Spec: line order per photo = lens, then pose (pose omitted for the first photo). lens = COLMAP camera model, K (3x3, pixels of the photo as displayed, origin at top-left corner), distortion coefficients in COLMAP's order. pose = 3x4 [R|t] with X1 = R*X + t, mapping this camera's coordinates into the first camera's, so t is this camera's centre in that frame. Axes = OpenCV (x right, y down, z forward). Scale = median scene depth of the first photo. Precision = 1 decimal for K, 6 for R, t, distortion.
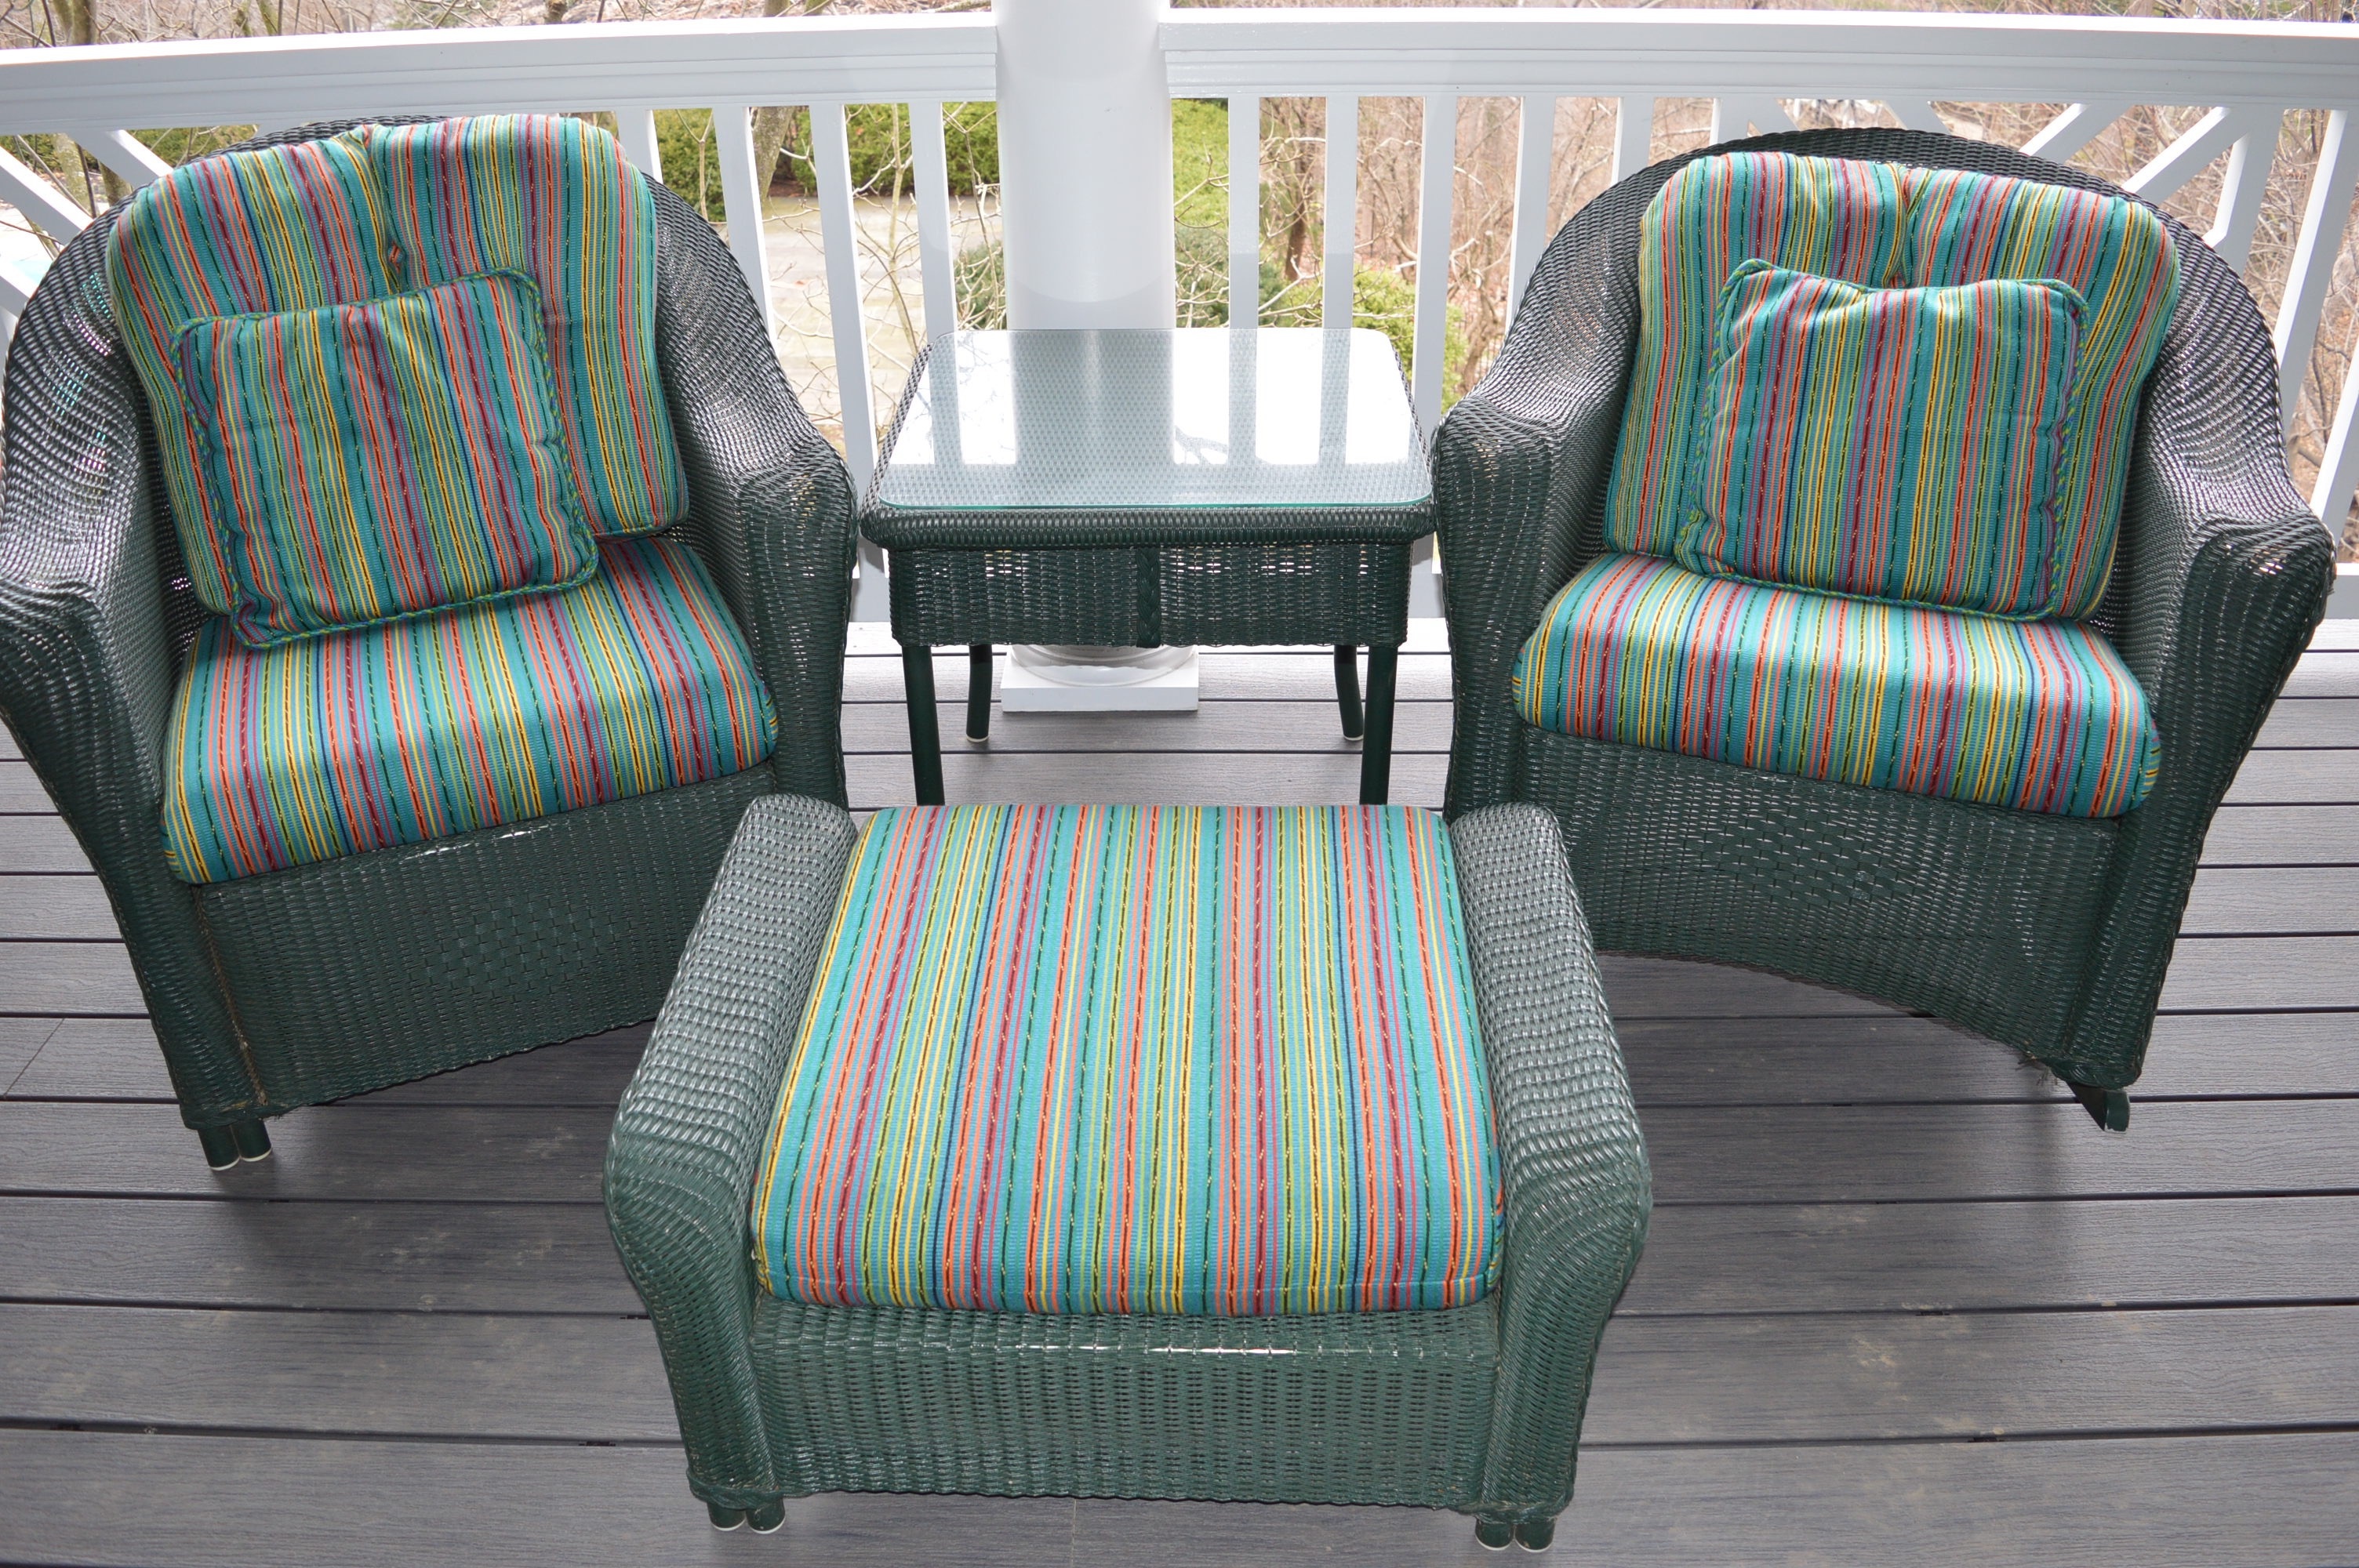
lens RADIAL K [[1910.2, 0, 1166.6], [0, 1910.2, 772.7], [0, 0, 1]] dist [-0.088789, 0.014650]
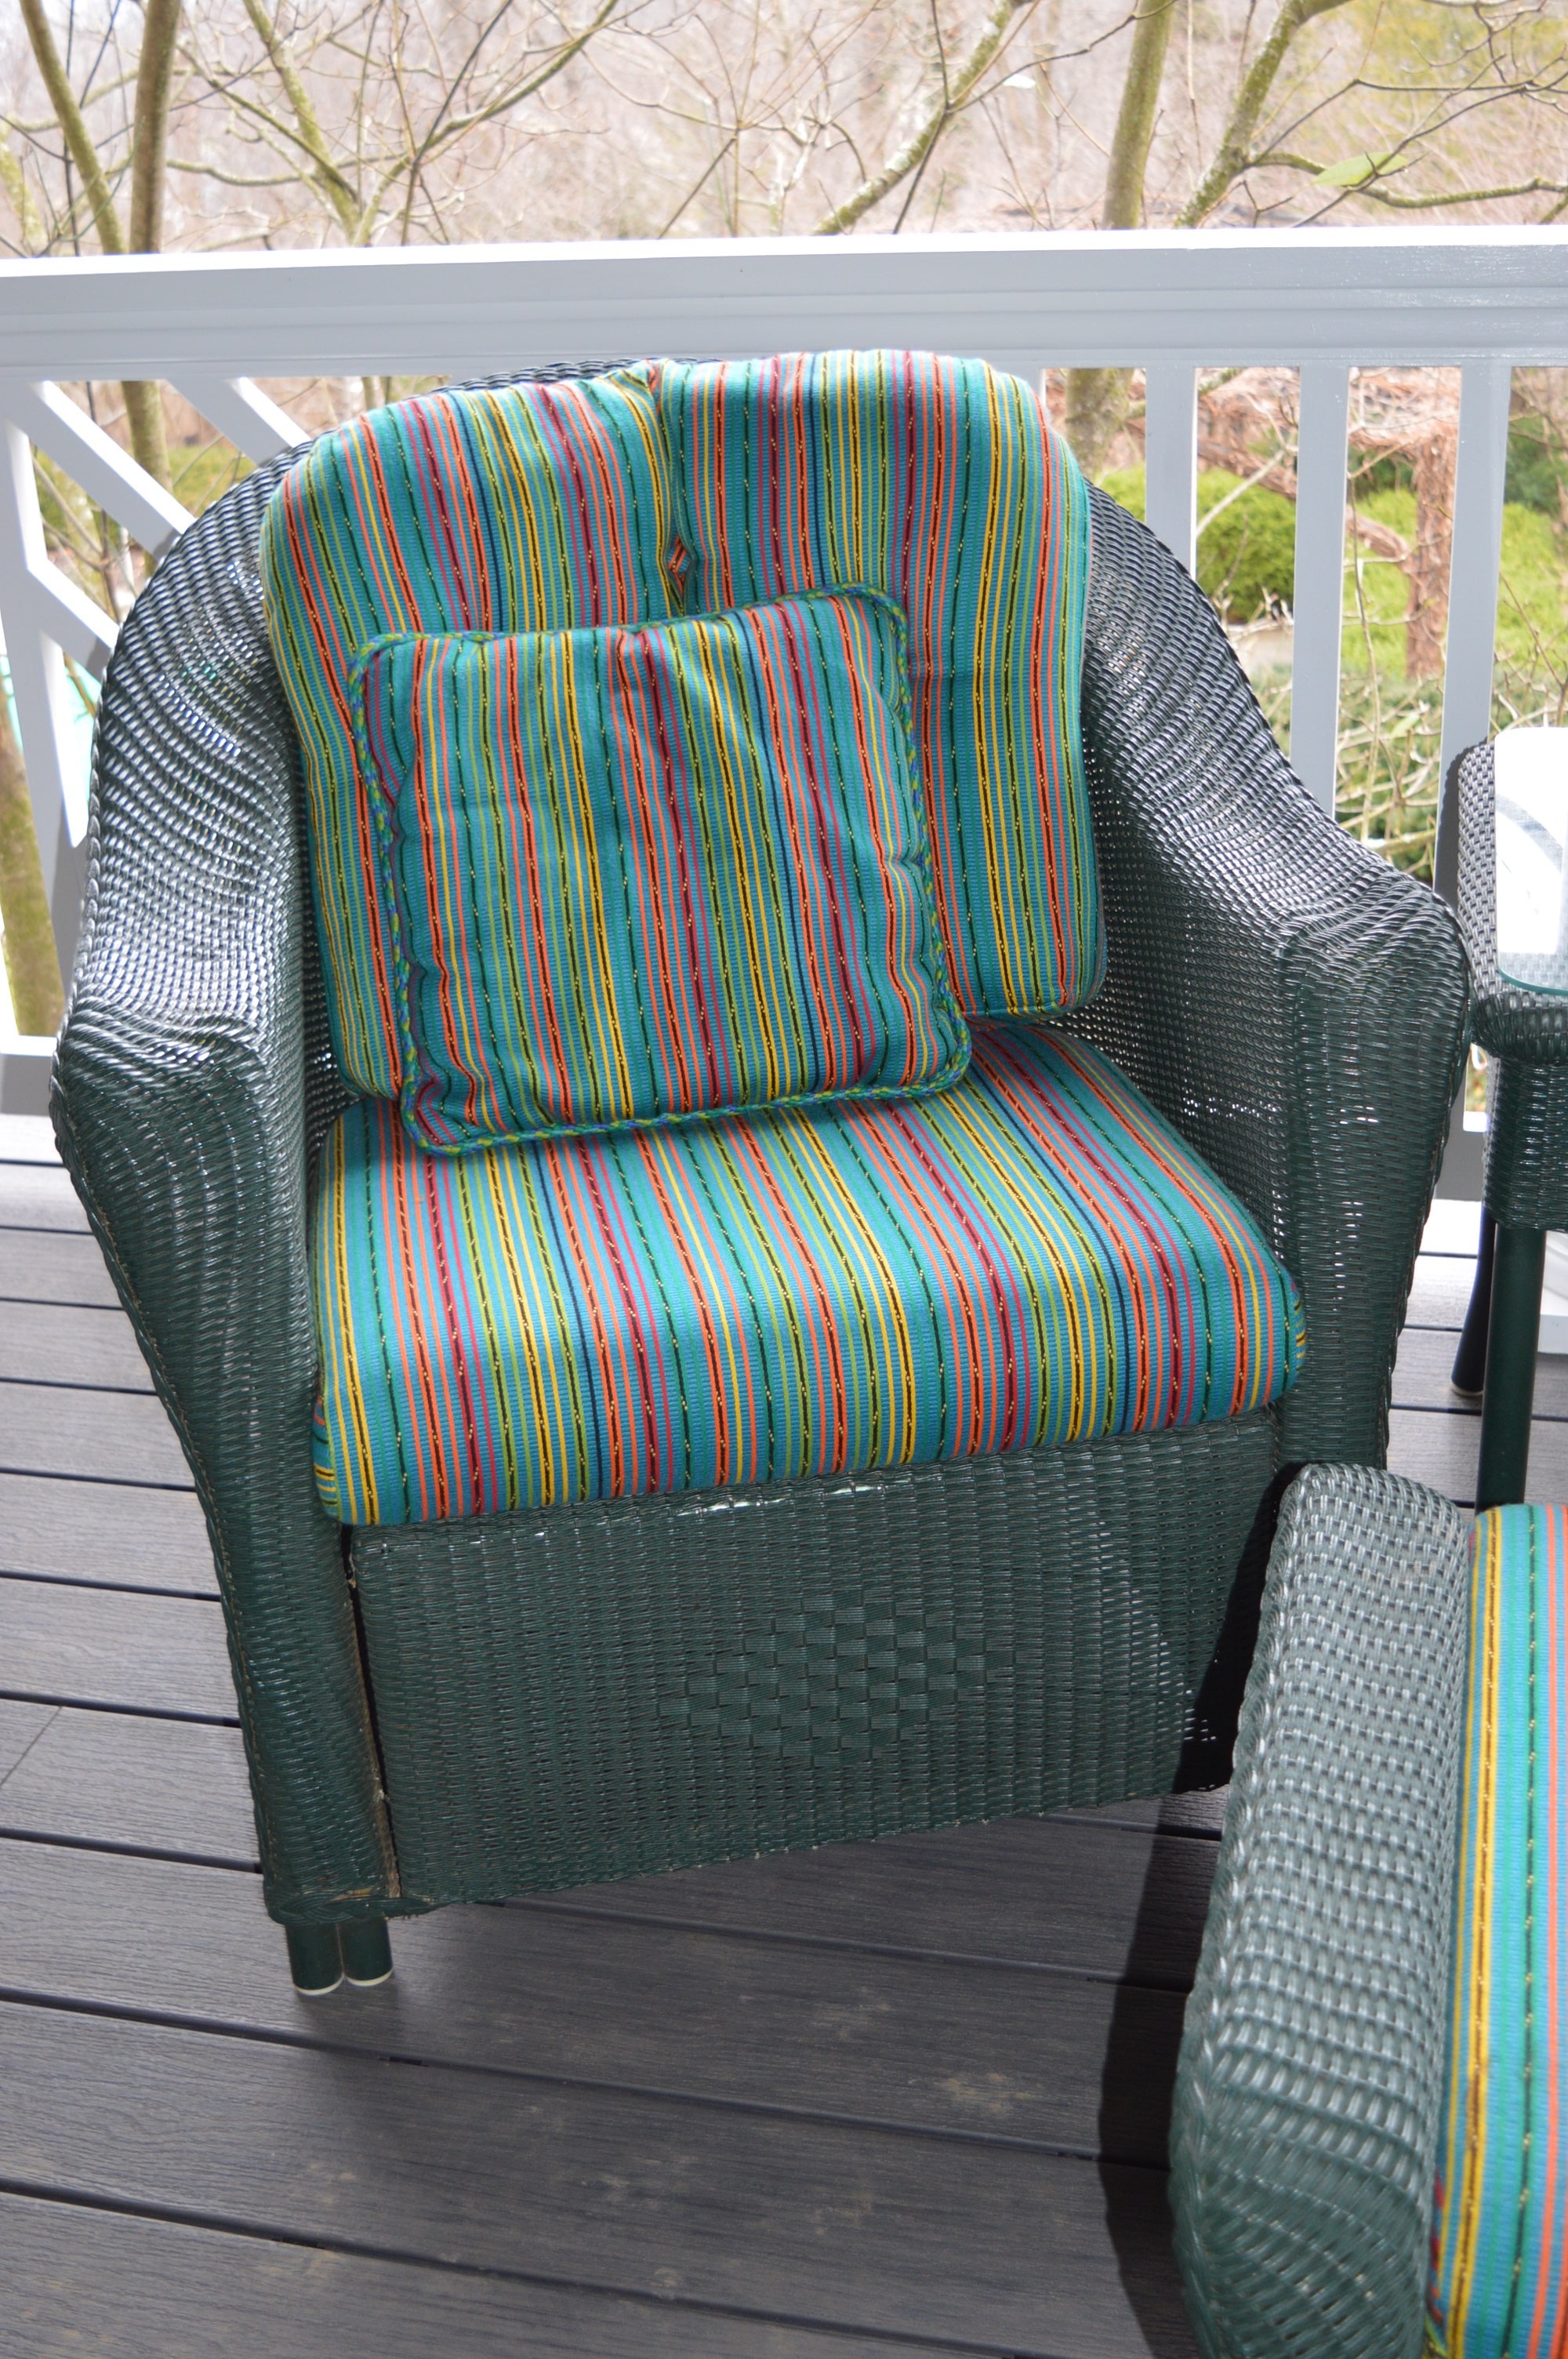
lens RADIAL K [[2651.4, 0, 784.0], [0, 2651.4, 1179.5], [0, 0, 1]] dist [-0.074180, 0.042108]
pose [[0.975623, 0.068477, -0.208498, -0.187909], [-0.087573, 0.992630, -0.083769, 0.006793], [0.201225, 0.099986, 0.974429, 0.158744]]
